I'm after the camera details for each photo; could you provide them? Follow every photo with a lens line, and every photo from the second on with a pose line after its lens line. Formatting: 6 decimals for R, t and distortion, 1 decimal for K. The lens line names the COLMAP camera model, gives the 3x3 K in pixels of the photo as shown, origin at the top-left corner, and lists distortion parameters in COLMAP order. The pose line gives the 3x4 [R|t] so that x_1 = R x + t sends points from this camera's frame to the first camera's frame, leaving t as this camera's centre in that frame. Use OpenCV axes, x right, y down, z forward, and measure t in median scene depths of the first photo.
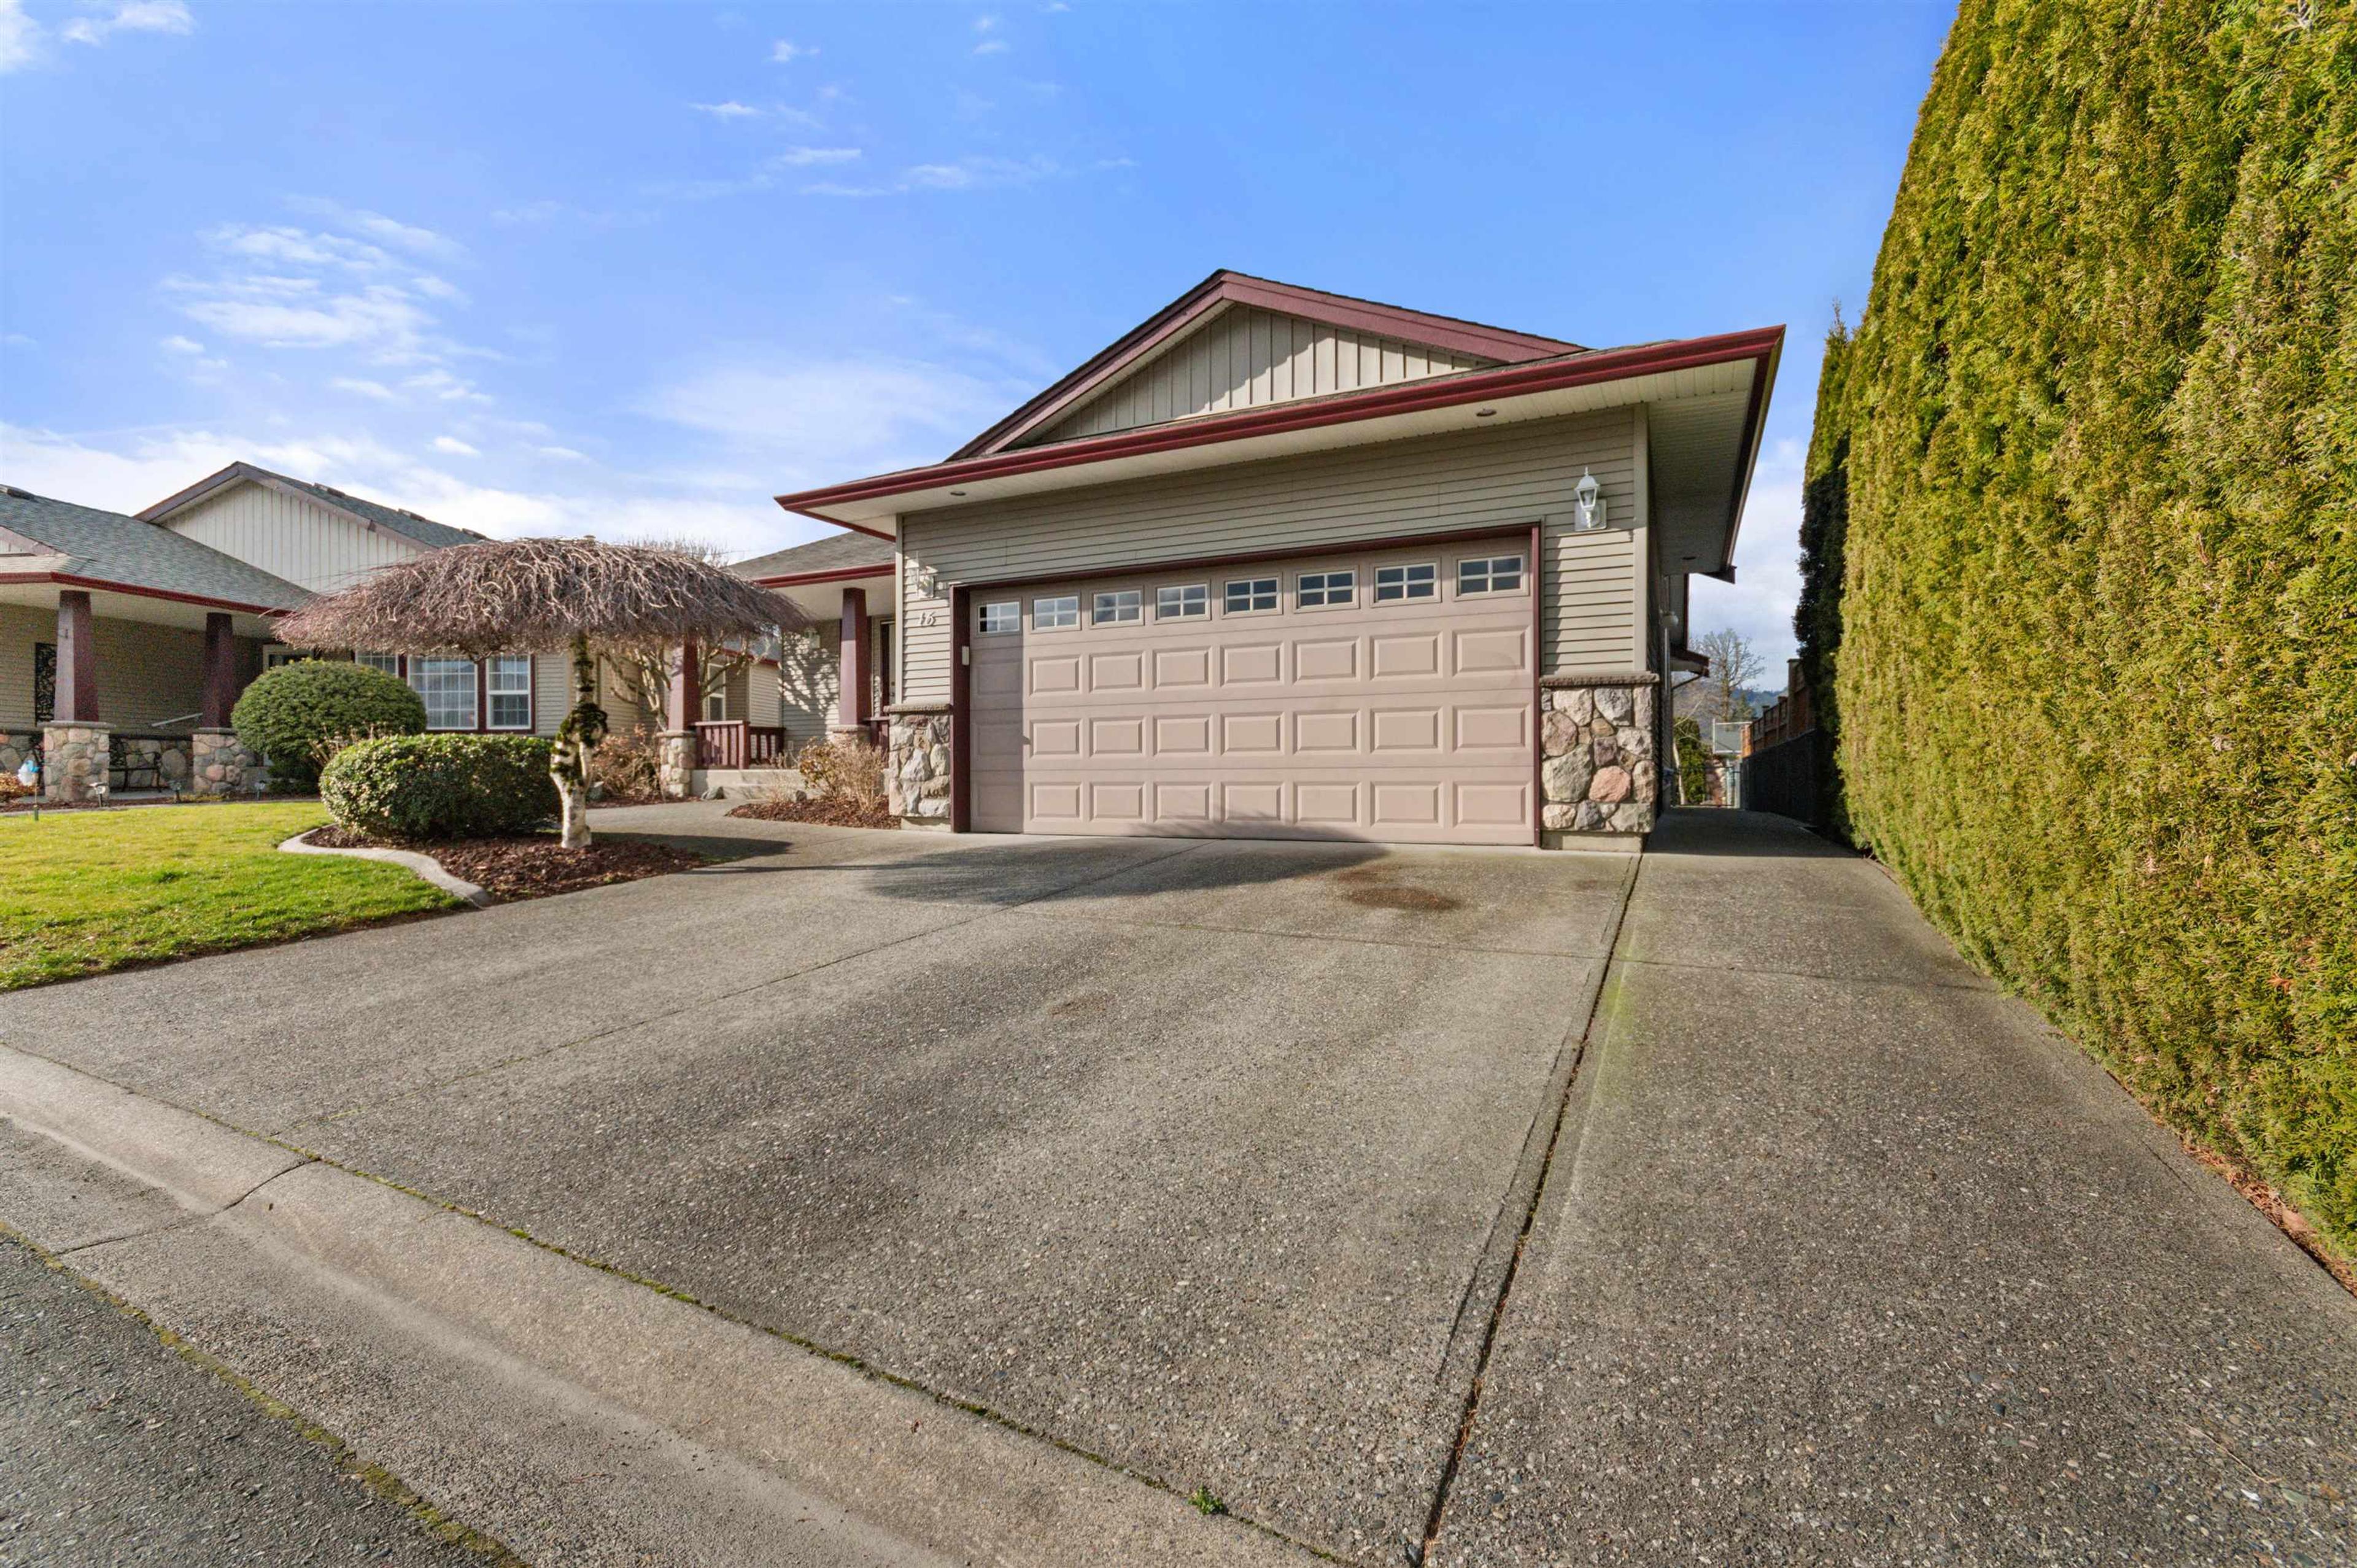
lens RADIAL K [[1005.4, 0, 1142.1], [0, 1005.4, 789.8], [0, 0, 1]] dist [0.041832, 0.000177]
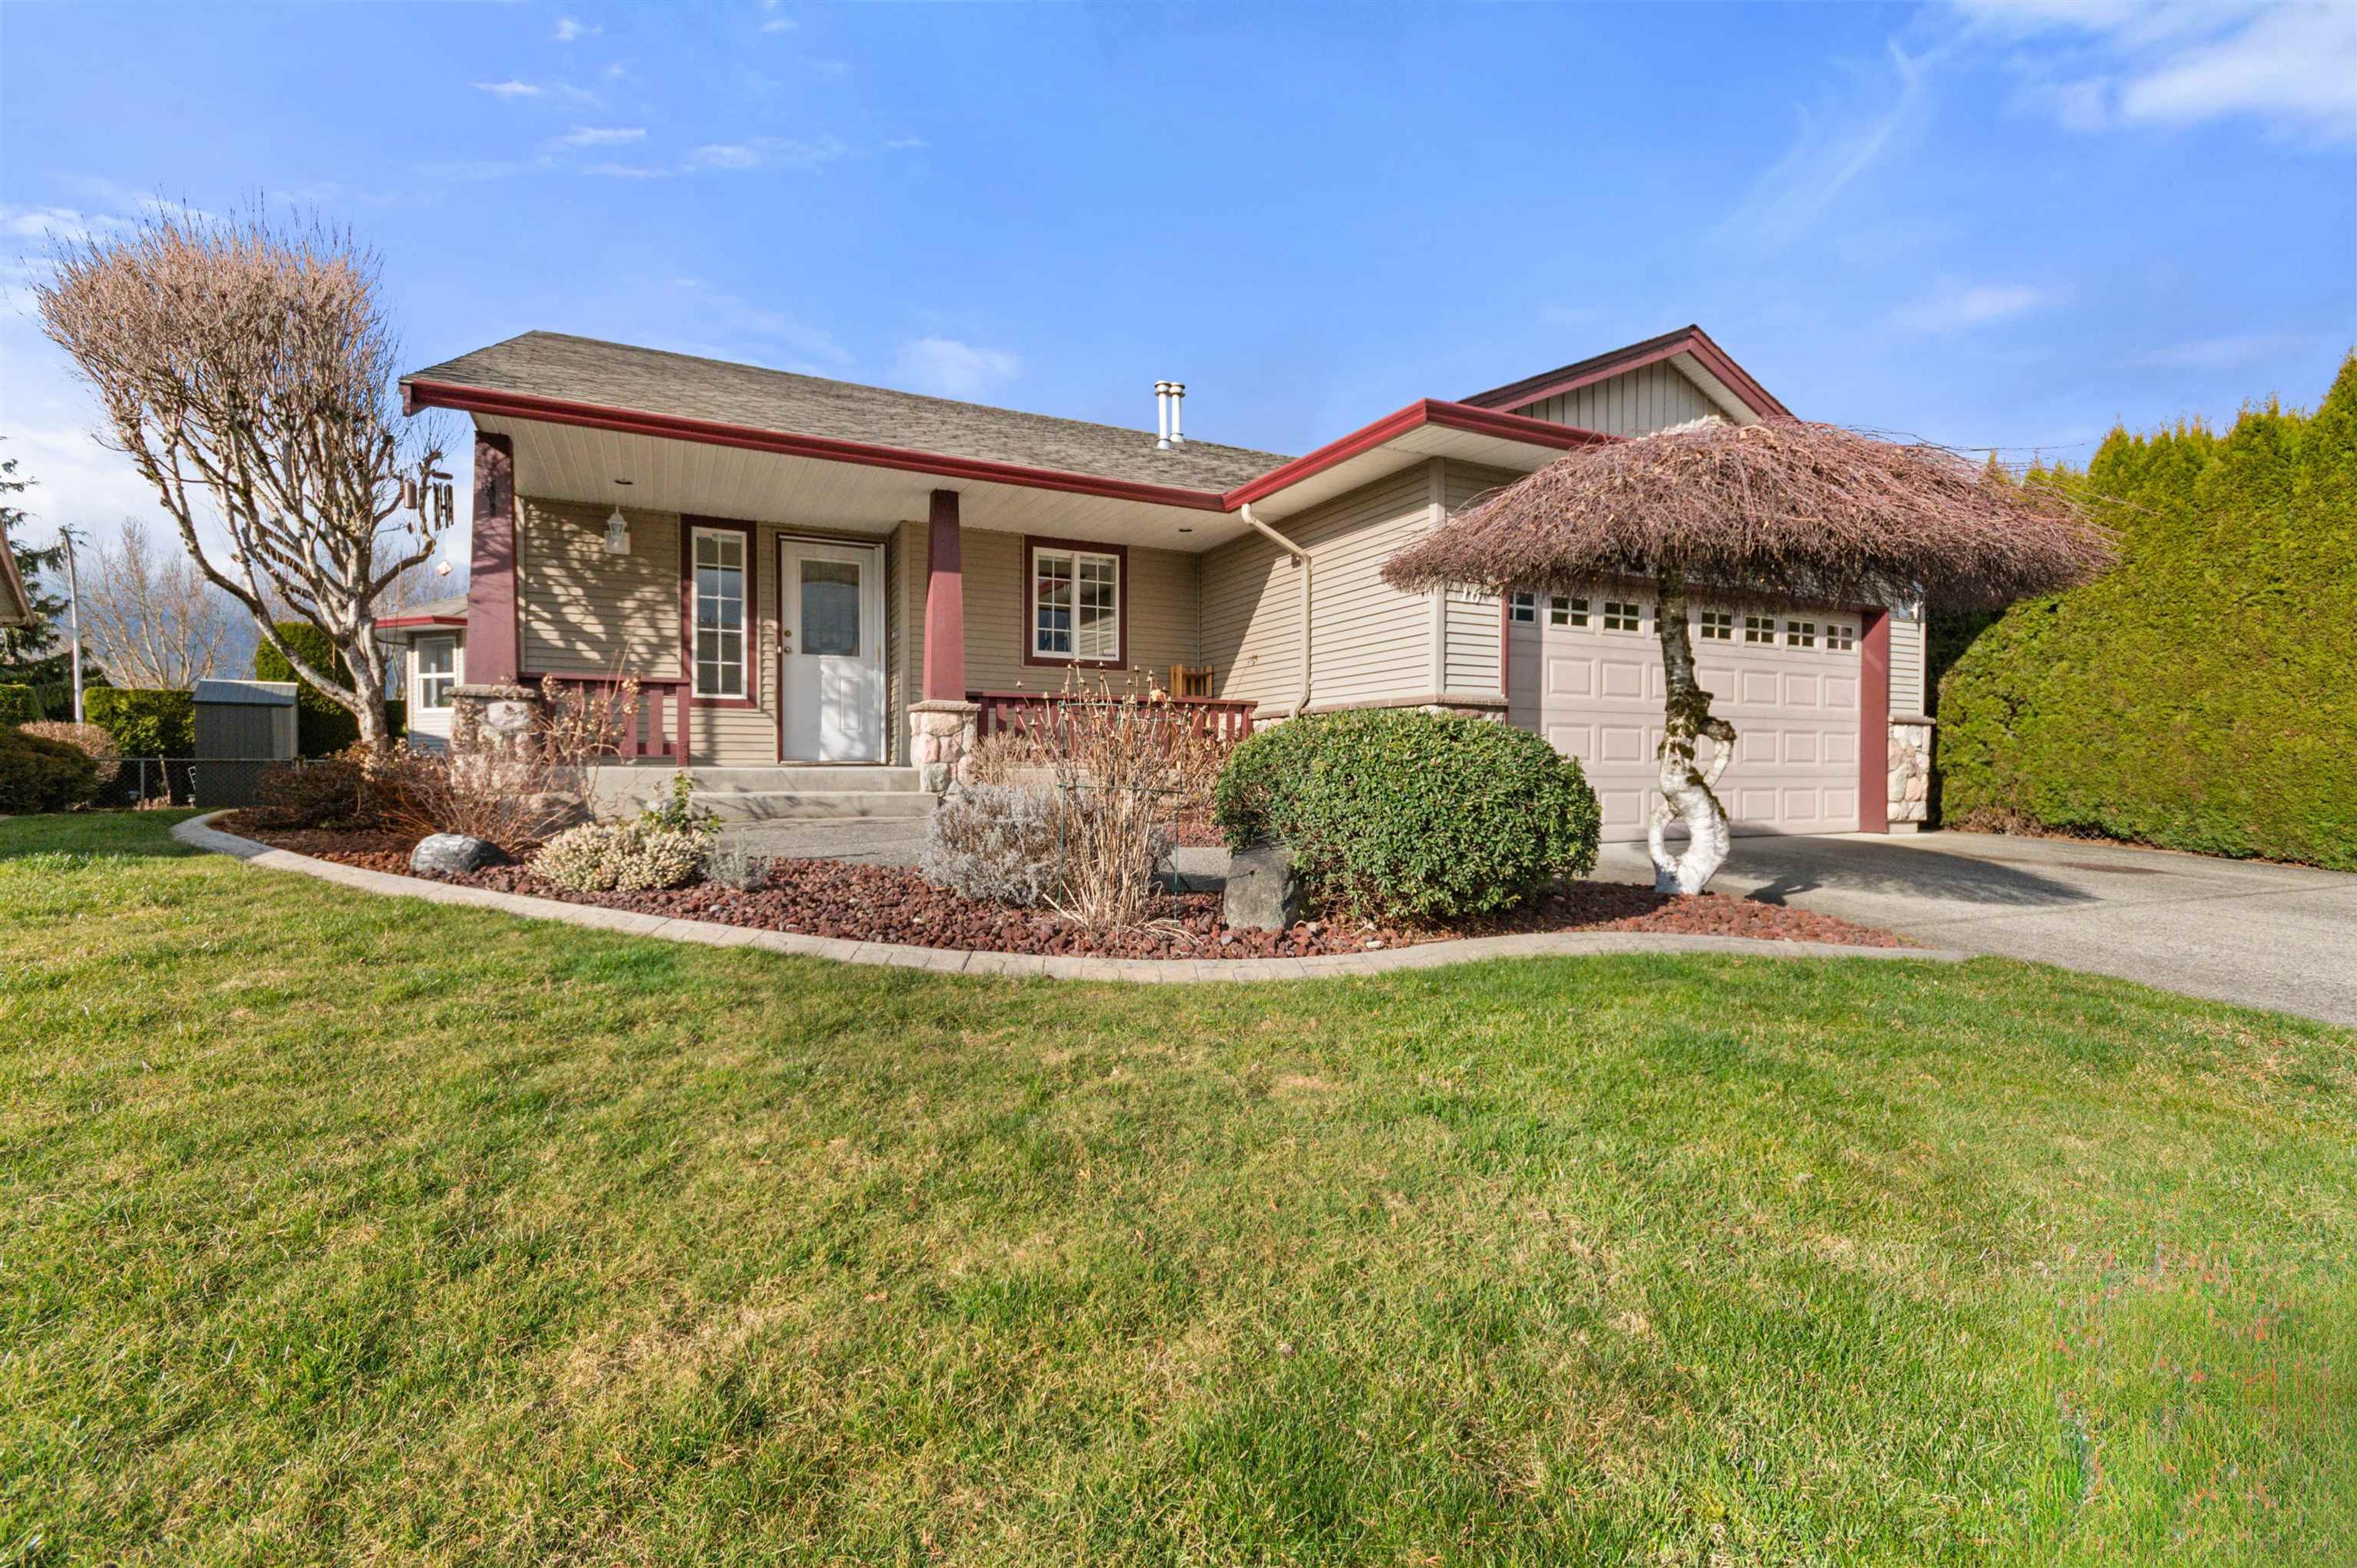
lens RADIAL K [[1005.4, 0, 1142.1], [0, 1005.4, 789.8], [0, 0, 1]] dist [0.041832, 0.000177]
pose [[0.603038, -0.008825, 0.797663, -1.160303], [0.005171, 0.999961, 0.007154, -0.017192], [-0.797696, -0.000190, 0.603060, 0.790666]]
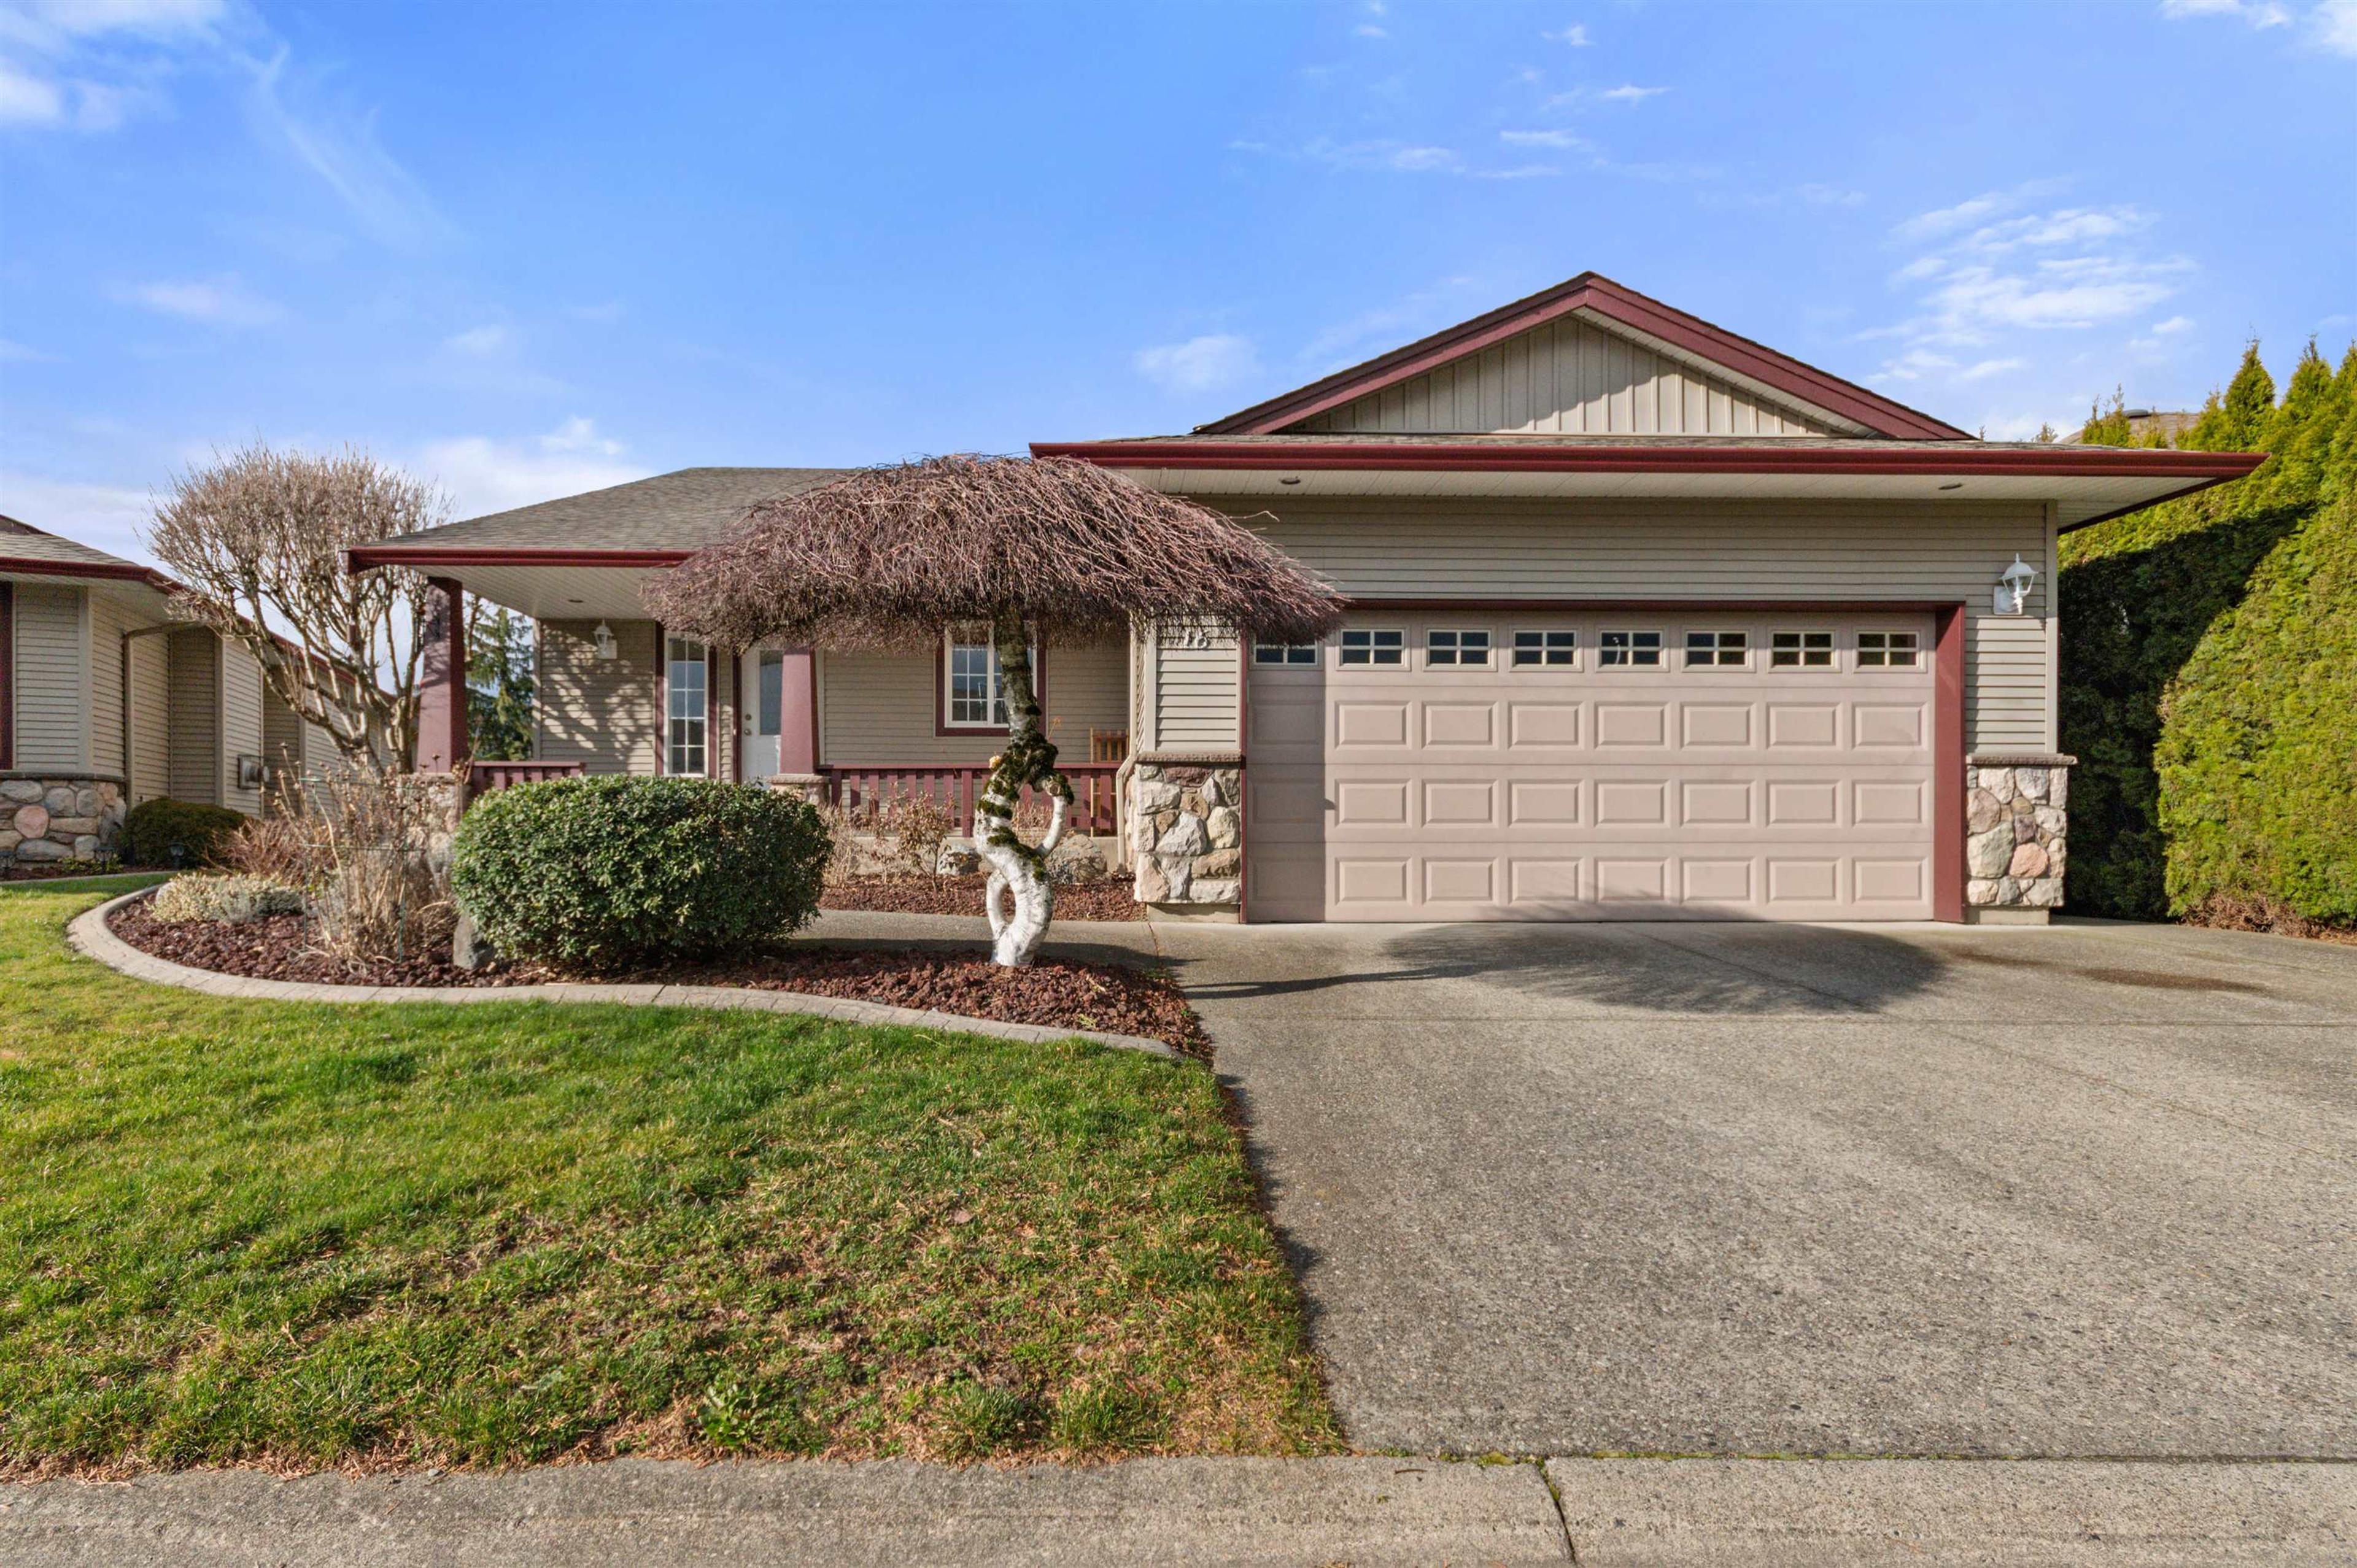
lens RADIAL K [[1074.9, 0, 1108.5], [0, 1074.9, 859.0], [0, 0, 1]] dist [0.043007, -0.000241]
pose [[0.875523, -0.001218, 0.483175, -0.730271], [0.002009, 0.999997, -0.001119, -0.006168], [-0.483172, 0.001950, 0.875523, 0.367704]]
